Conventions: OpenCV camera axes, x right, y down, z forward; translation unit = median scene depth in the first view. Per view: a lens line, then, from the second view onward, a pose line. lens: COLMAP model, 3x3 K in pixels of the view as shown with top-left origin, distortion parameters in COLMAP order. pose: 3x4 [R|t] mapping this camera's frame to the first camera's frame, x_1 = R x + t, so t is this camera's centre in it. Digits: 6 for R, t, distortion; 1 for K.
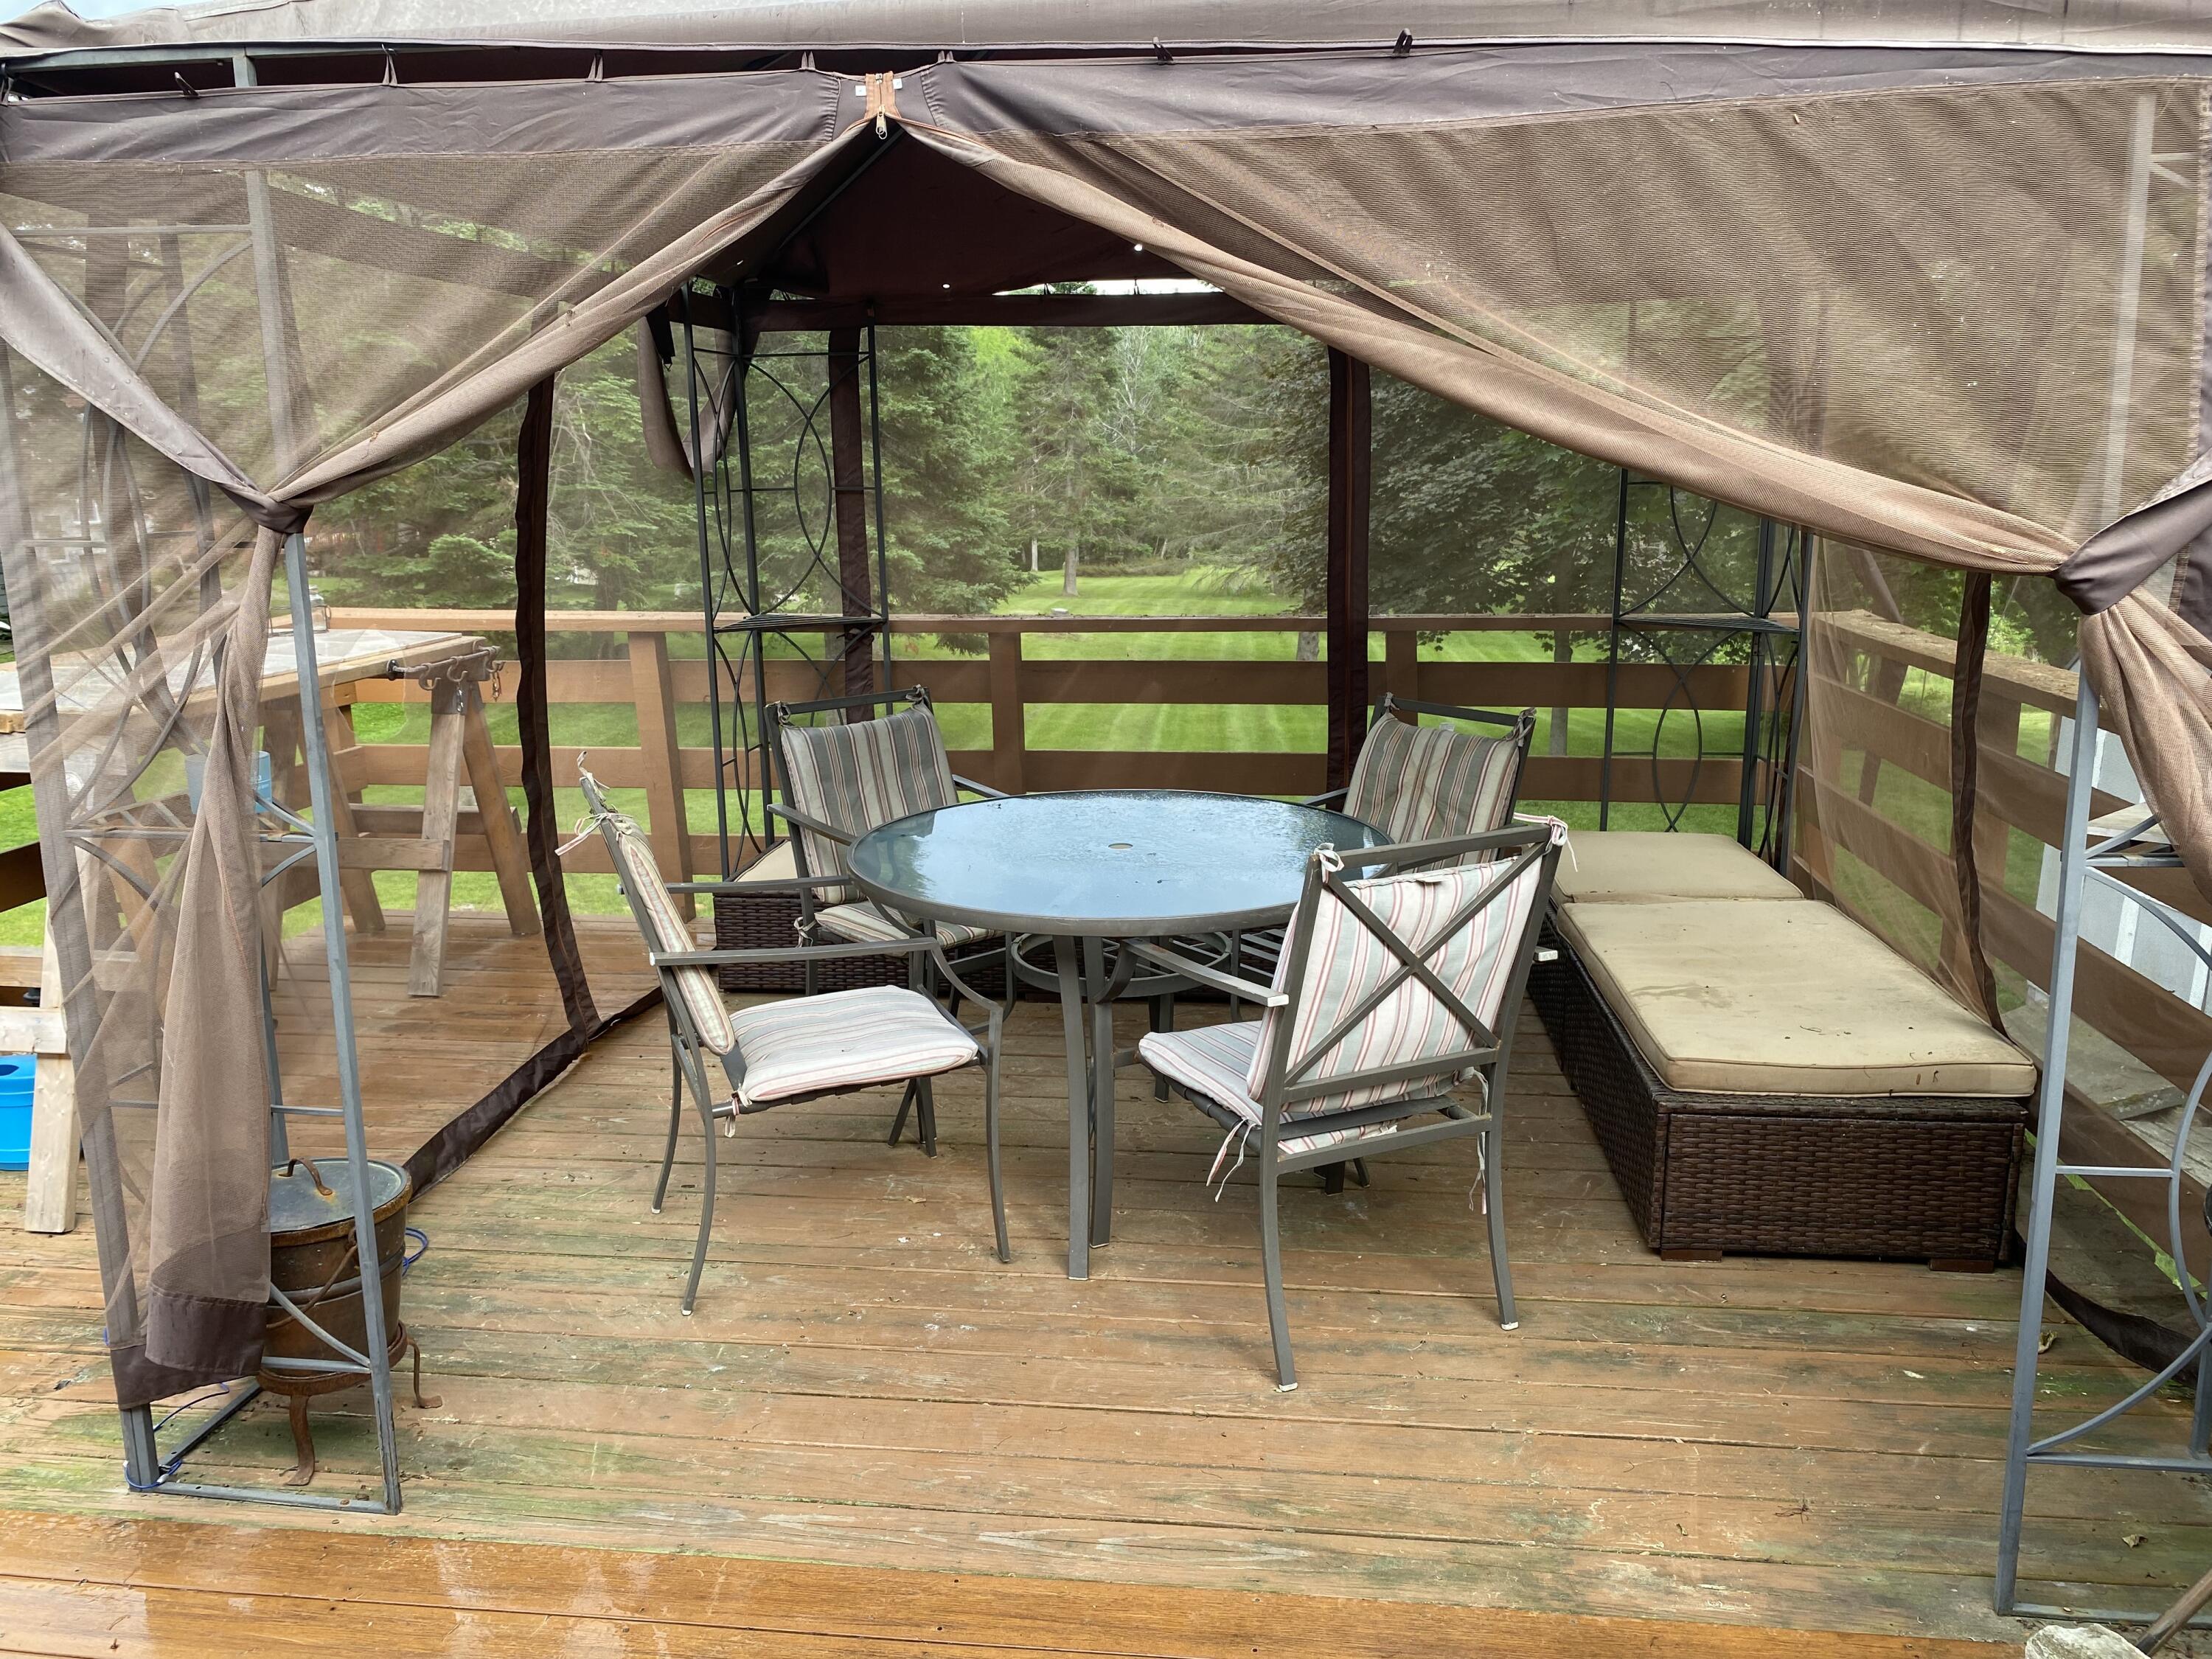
lens RADIAL K [[1720.3, 0, 1103.9], [0, 1720.3, 816.3], [0, 0, 1]] dist [0.008277, -0.001922]
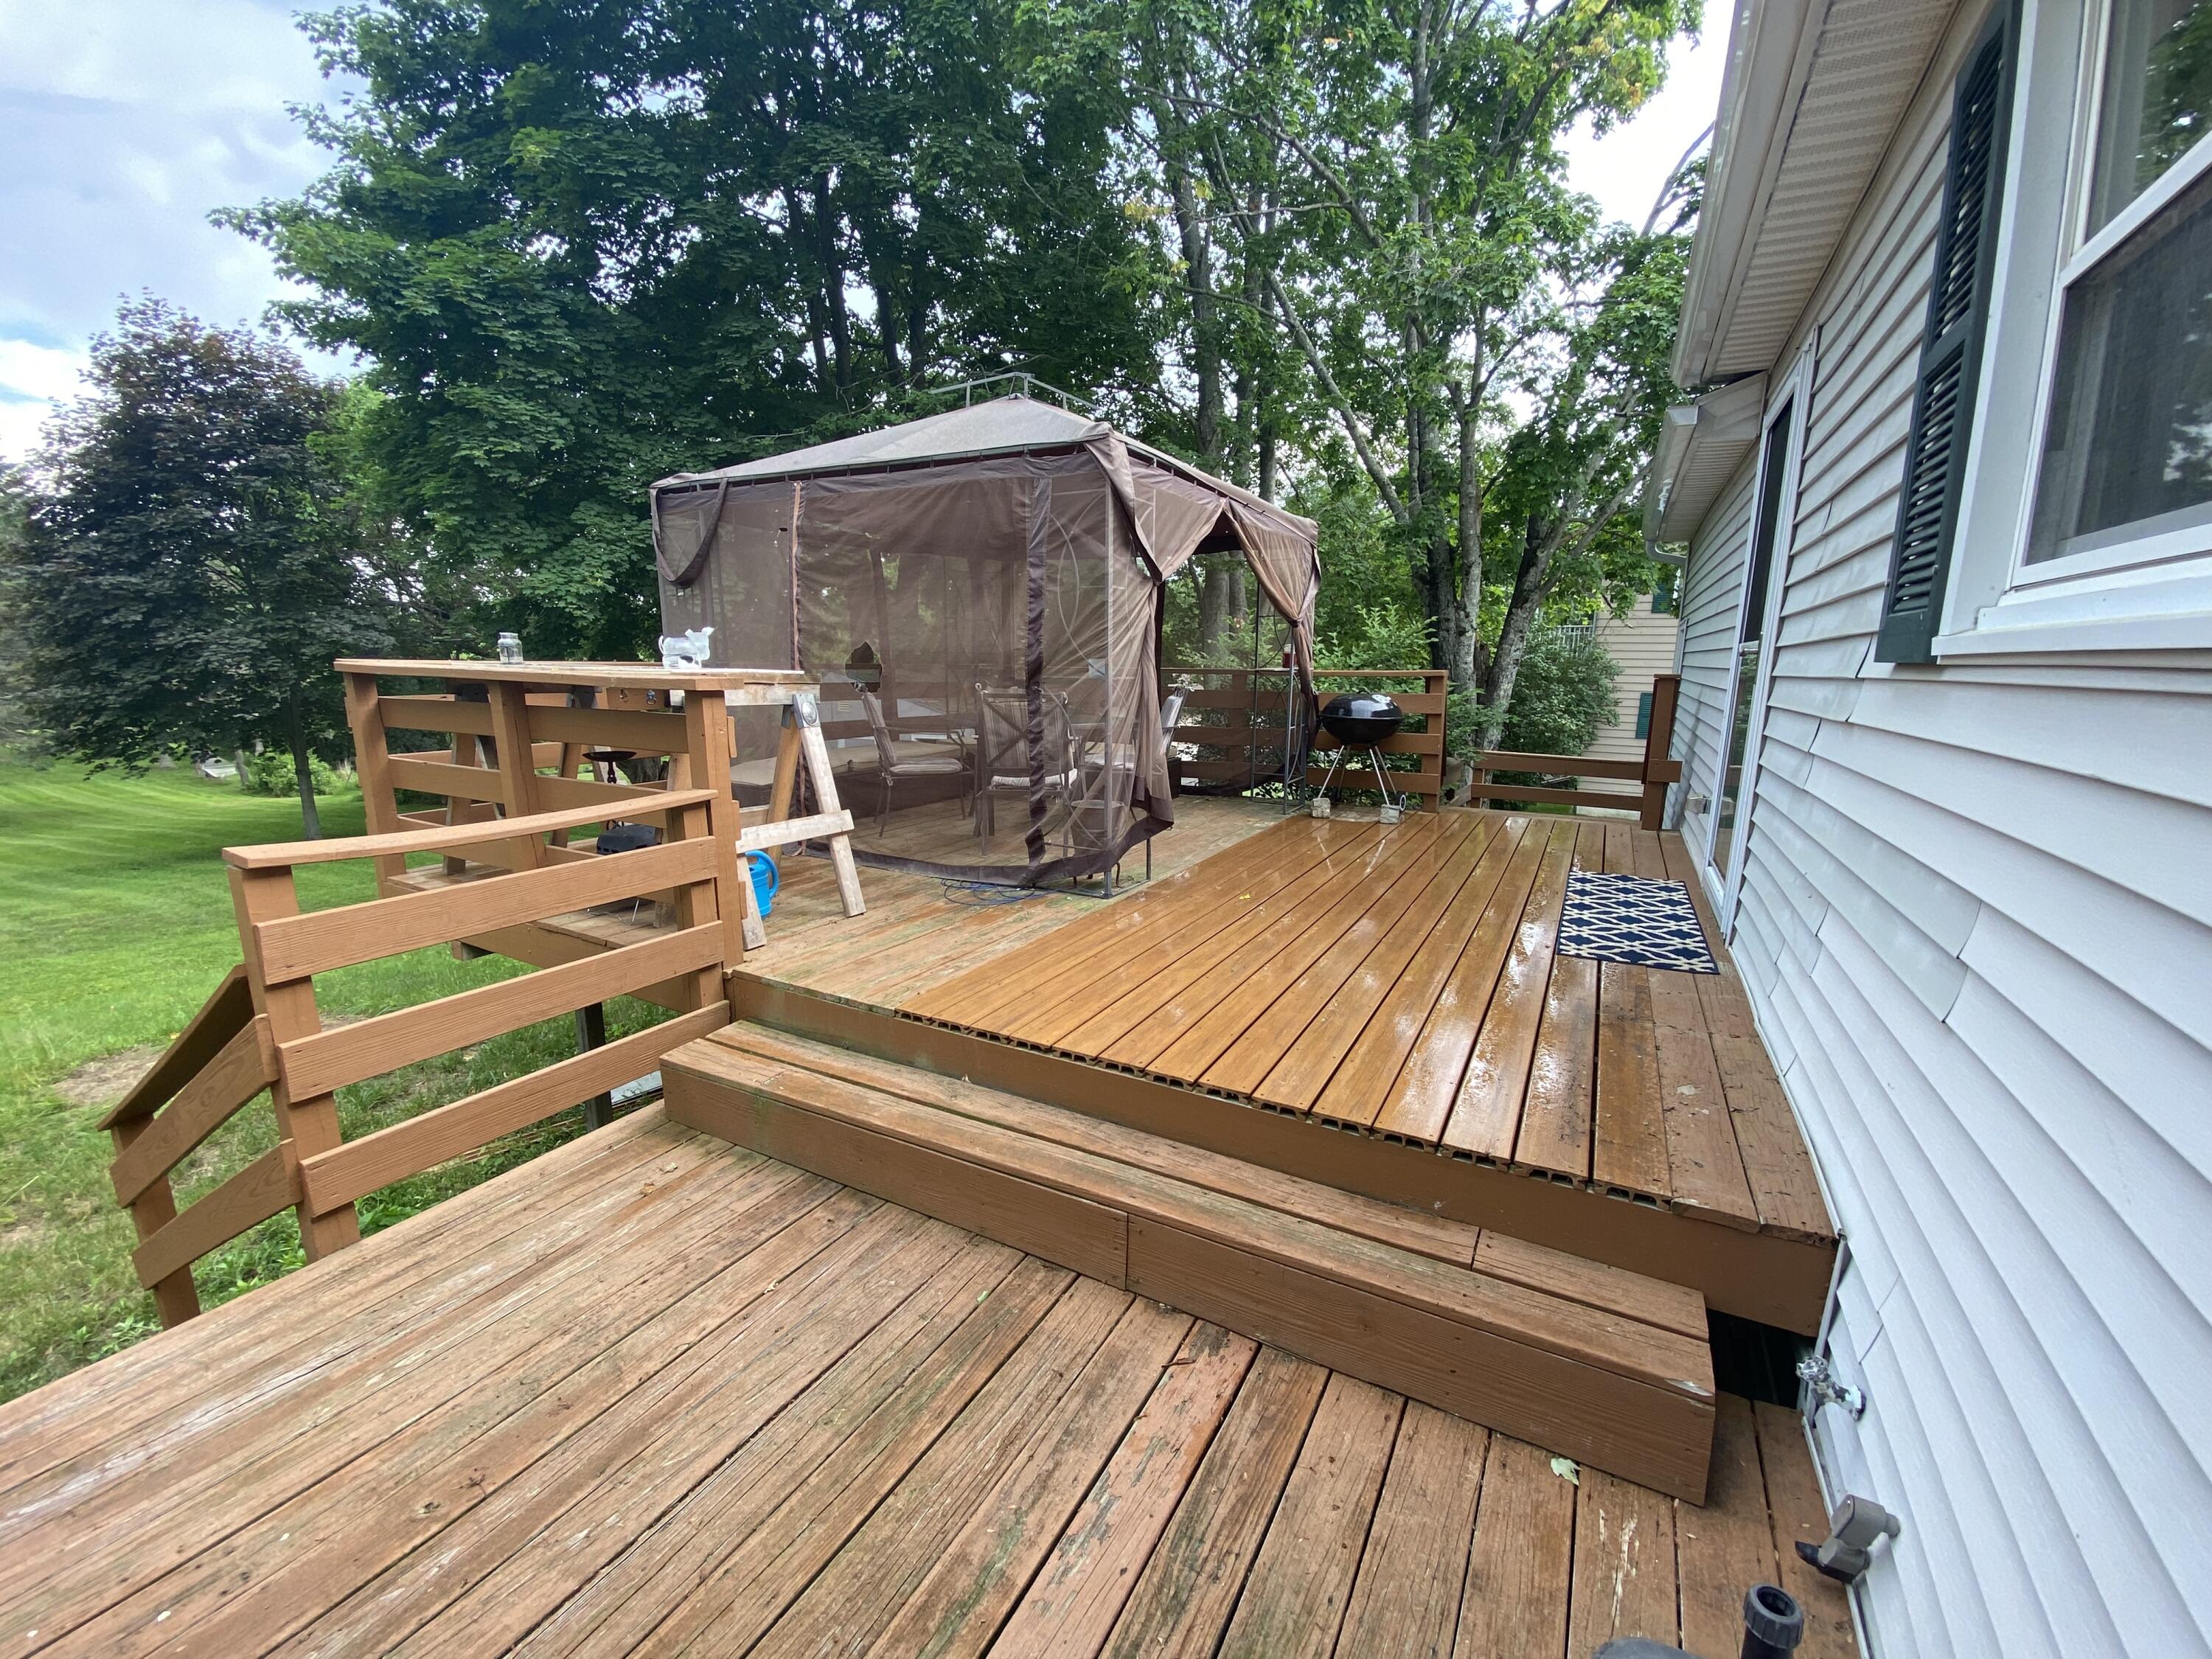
lens RADIAL K [[895.1, 0, 1100.6], [0, 895.1, 830.6], [0, 0, 1]] dist [0.022567, -0.021190]
pose [[0.374512, -0.163306, 0.912728, -1.961087], [0.175114, 0.979111, 0.103331, 0.099880], [-0.910536, 0.121132, 0.395286, 0.353880]]
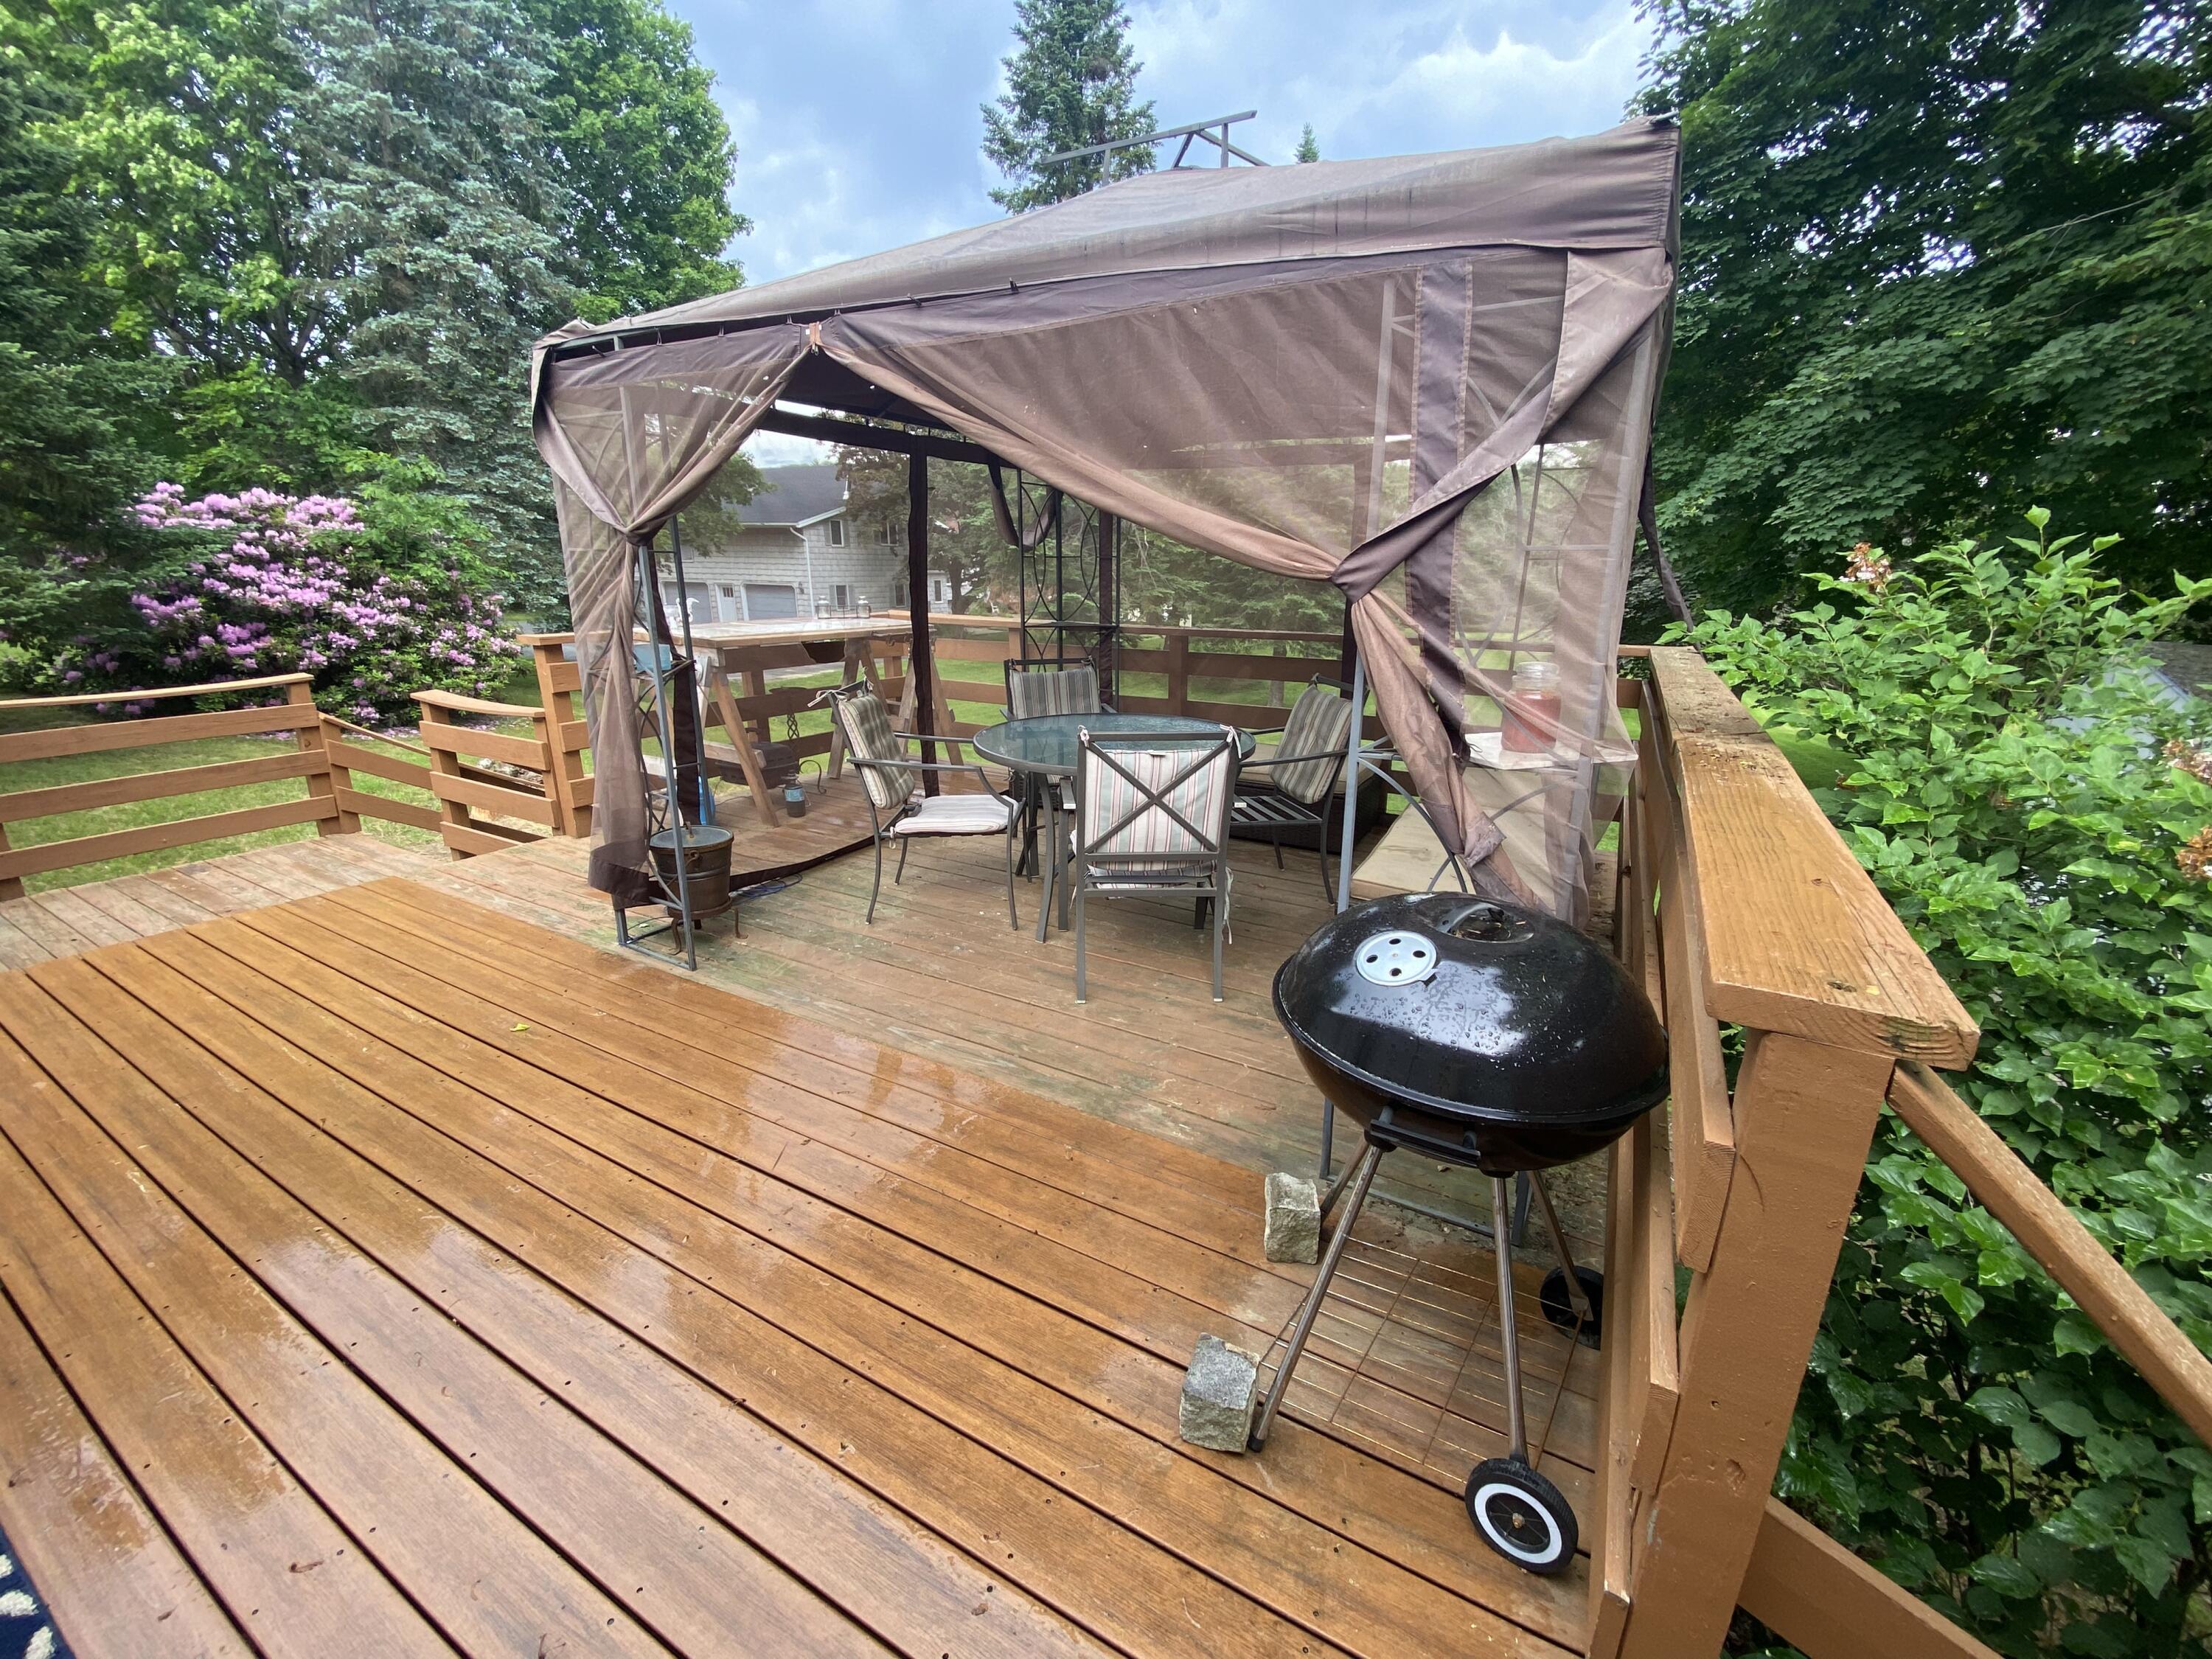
lens RADIAL K [[895.1, 0, 1100.6], [0, 895.1, 830.6], [0, 0, 1]] dist [0.022567, -0.021190]
pose [[0.925632, 0.127847, -0.356174, 0.510935], [-0.097397, 0.989981, 0.102231, 0.026768], [0.365676, -0.059938, 0.928810, 0.055815]]
